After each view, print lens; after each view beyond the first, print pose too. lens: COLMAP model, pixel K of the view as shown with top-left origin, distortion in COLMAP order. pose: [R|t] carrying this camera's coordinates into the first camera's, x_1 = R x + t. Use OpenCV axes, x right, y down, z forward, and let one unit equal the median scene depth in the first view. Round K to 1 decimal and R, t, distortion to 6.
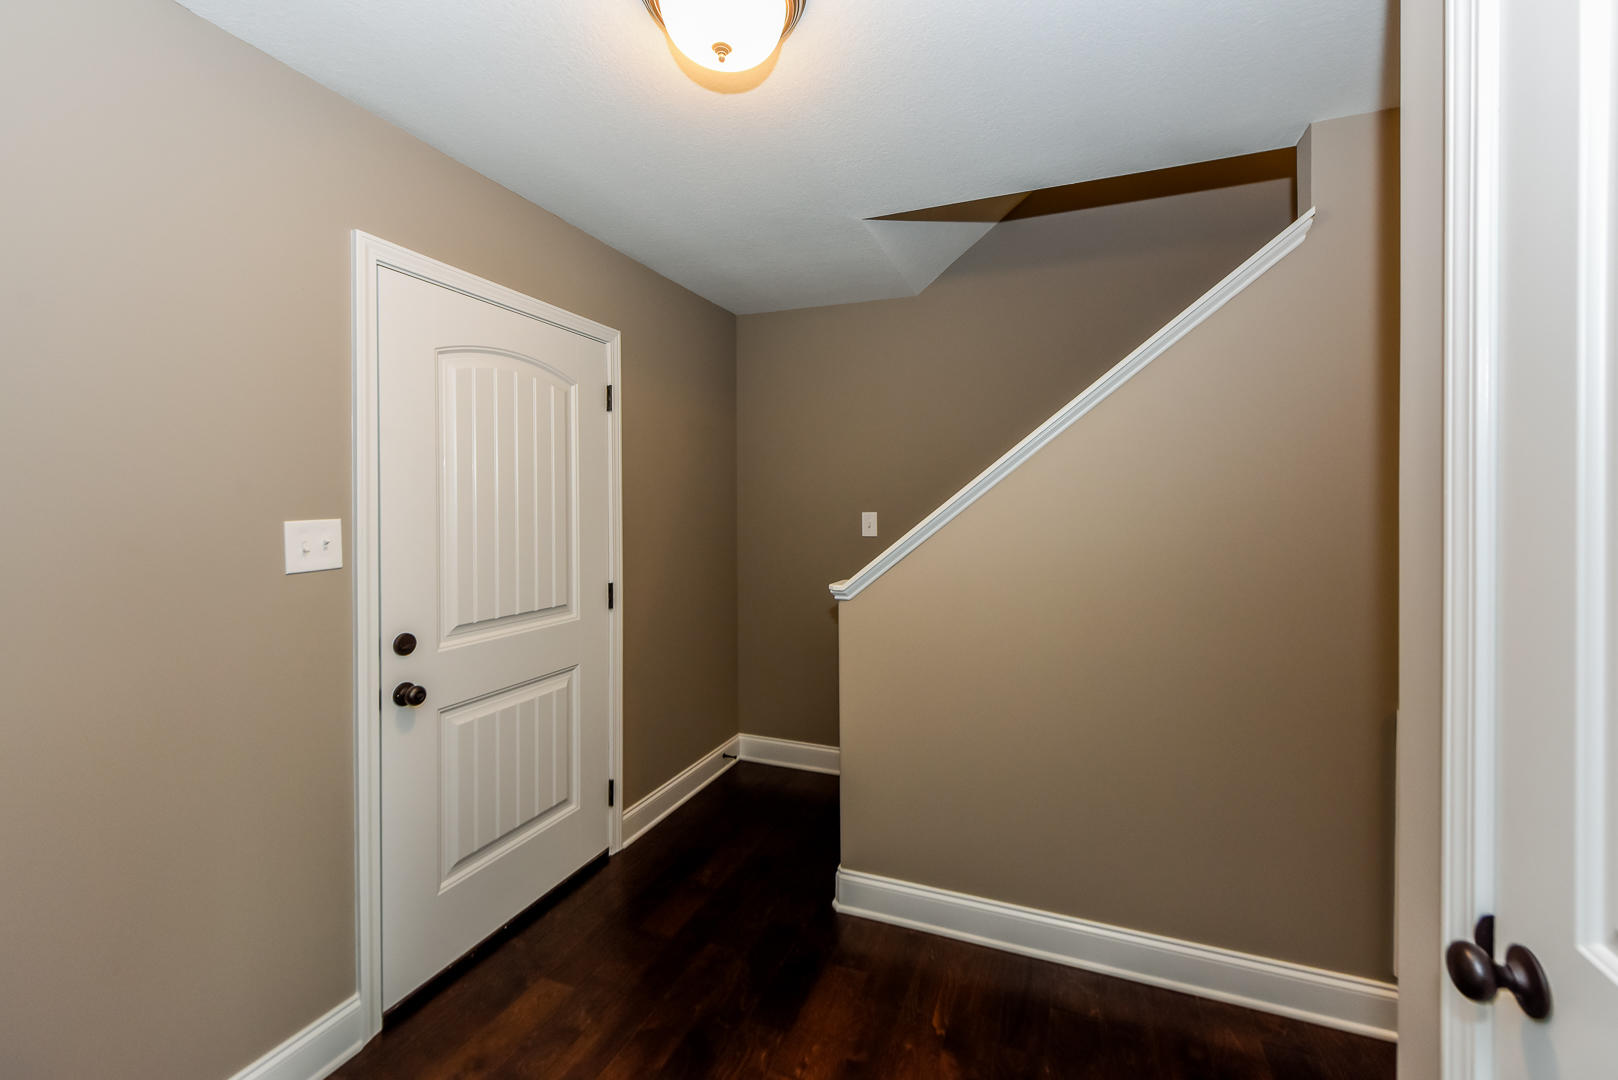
lens RADIAL K [[642.3, 0, 821.0], [0, 642.3, 510.9], [0, 0, 1]] dist [0.001586, -0.000384]
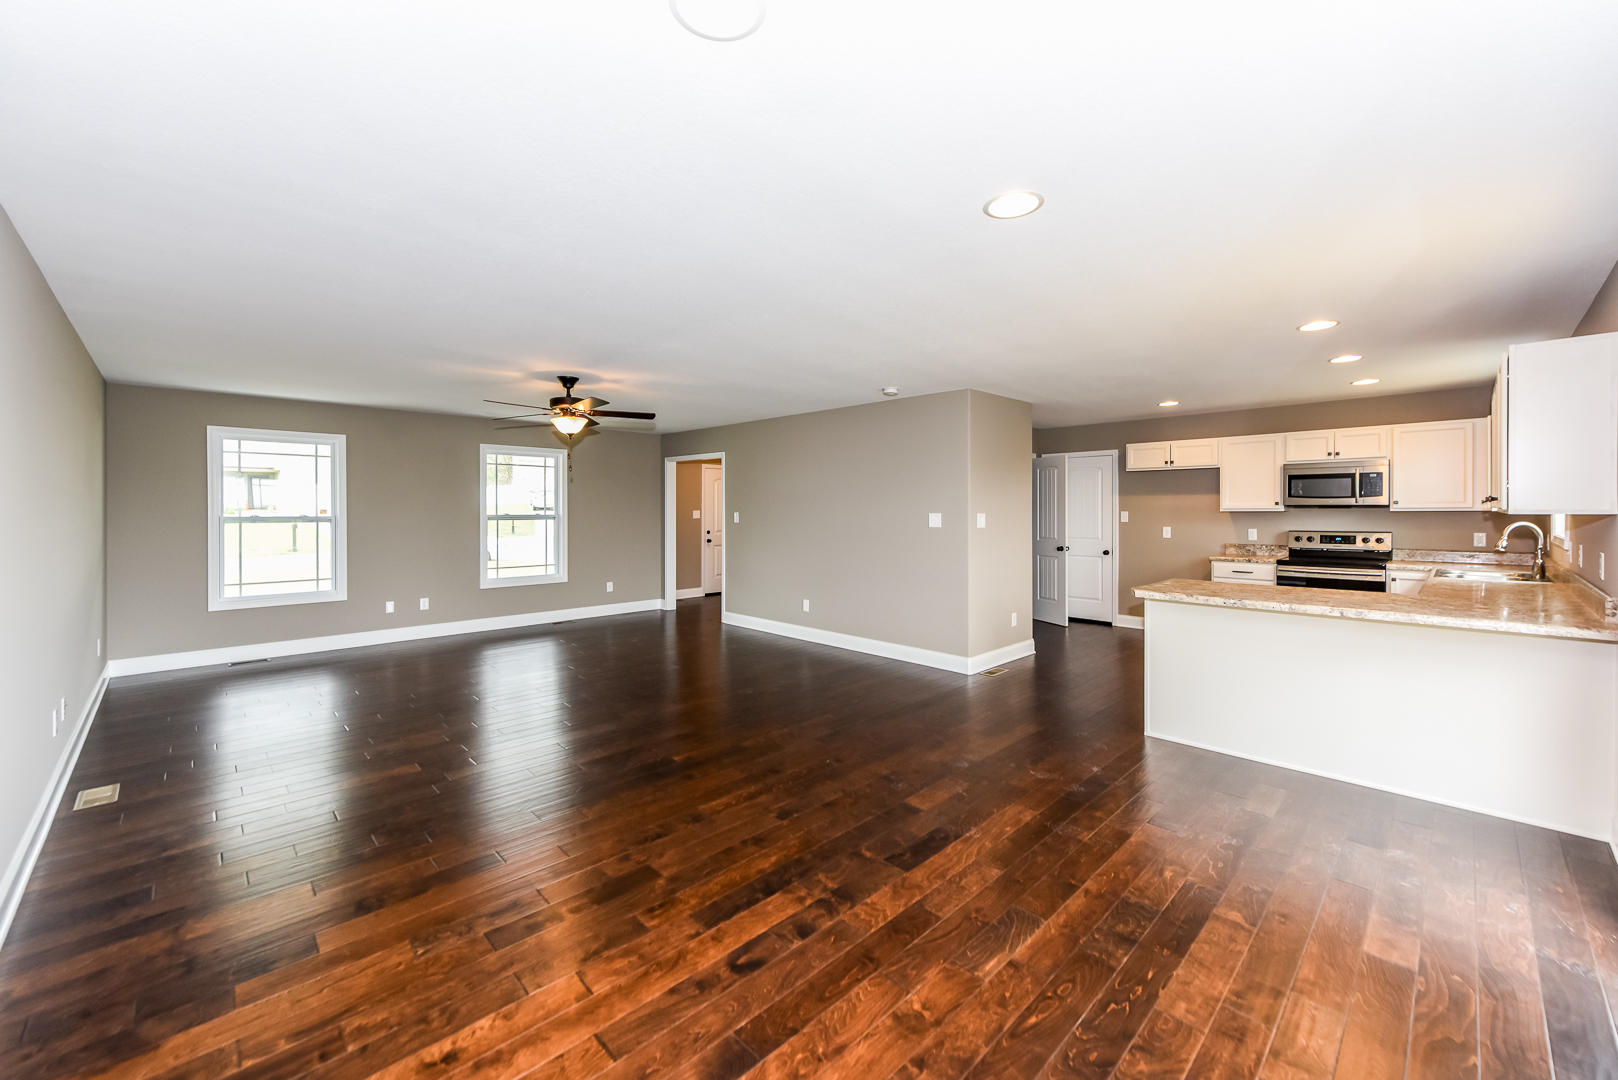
lens RADIAL K [[642.3, 0, 821.0], [0, 642.3, 510.9], [0, 0, 1]] dist [0.001586, -0.000384]
pose [[0.912571, 0.001166, -0.408917, 2.694077], [-0.004124, 0.999971, -0.006350, 0.045956], [0.408898, 0.007481, 0.912549, -3.941867]]
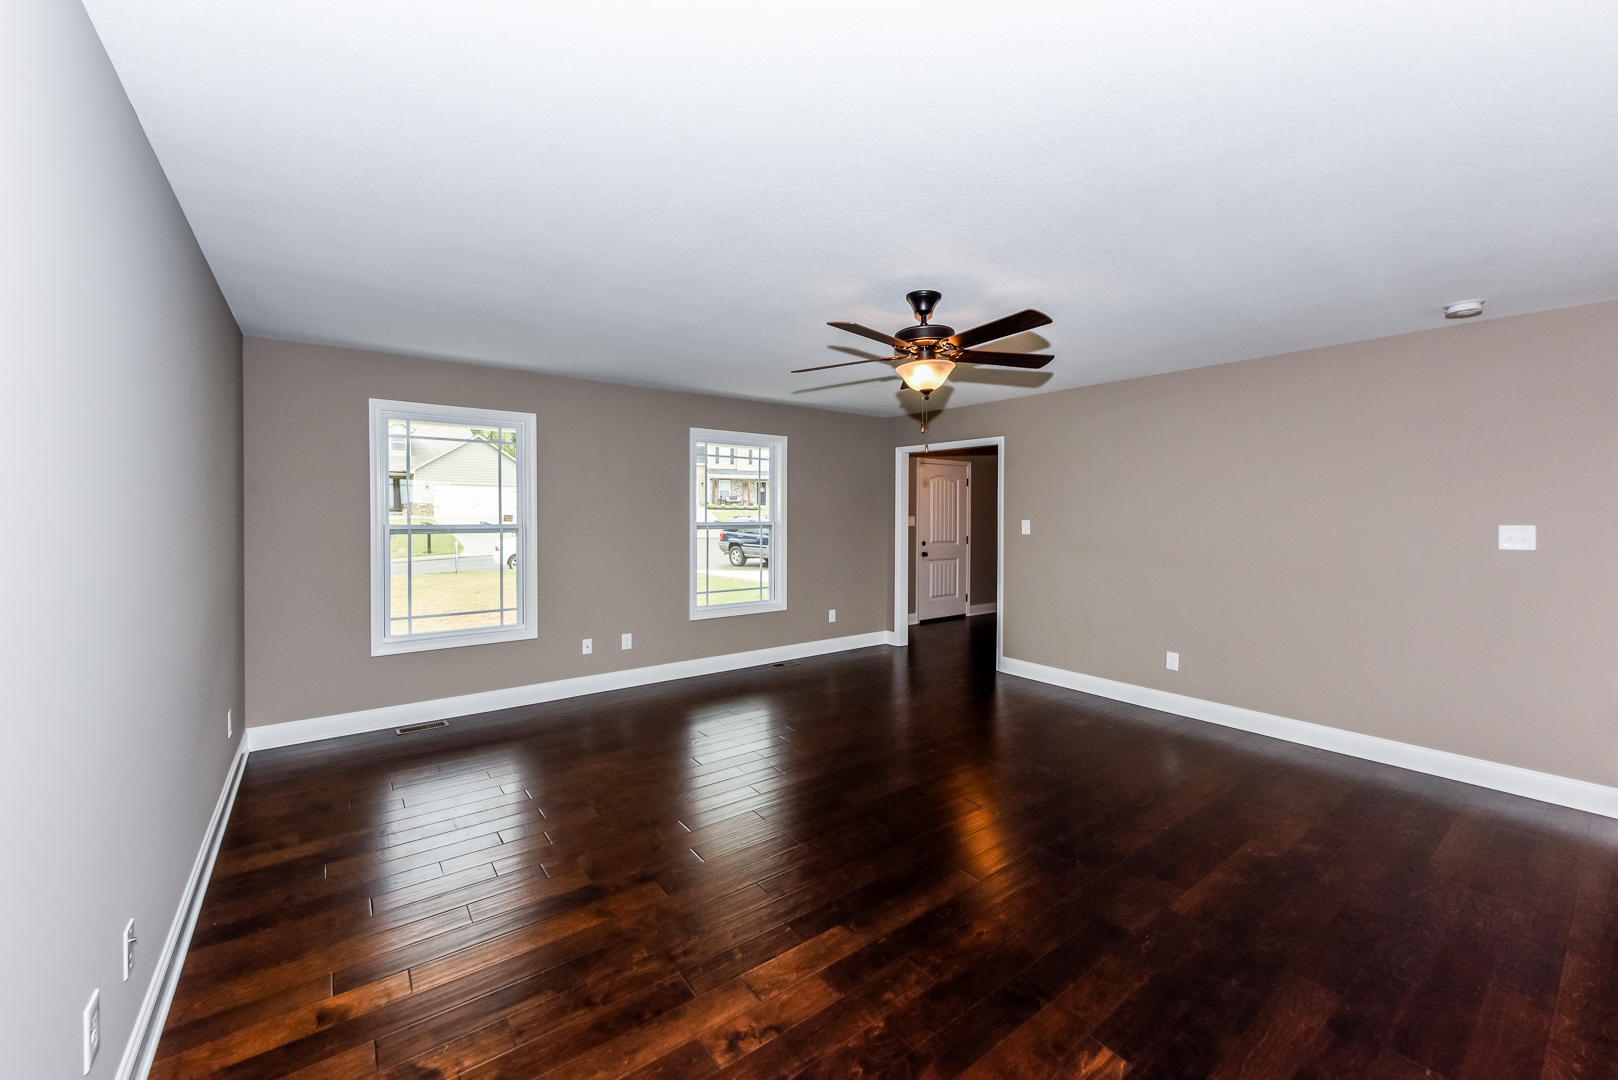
lens RADIAL K [[638.6, 0, 816.5], [0, 638.6, 520.0], [0, 0, 1]] dist [0.010009, -0.000122]
pose [[0.849696, 0.007857, -0.527215, 1.140649], [-0.007153, 0.999969, 0.003374, 0.026726], [0.527225, 0.000905, 0.849725, -3.368826]]
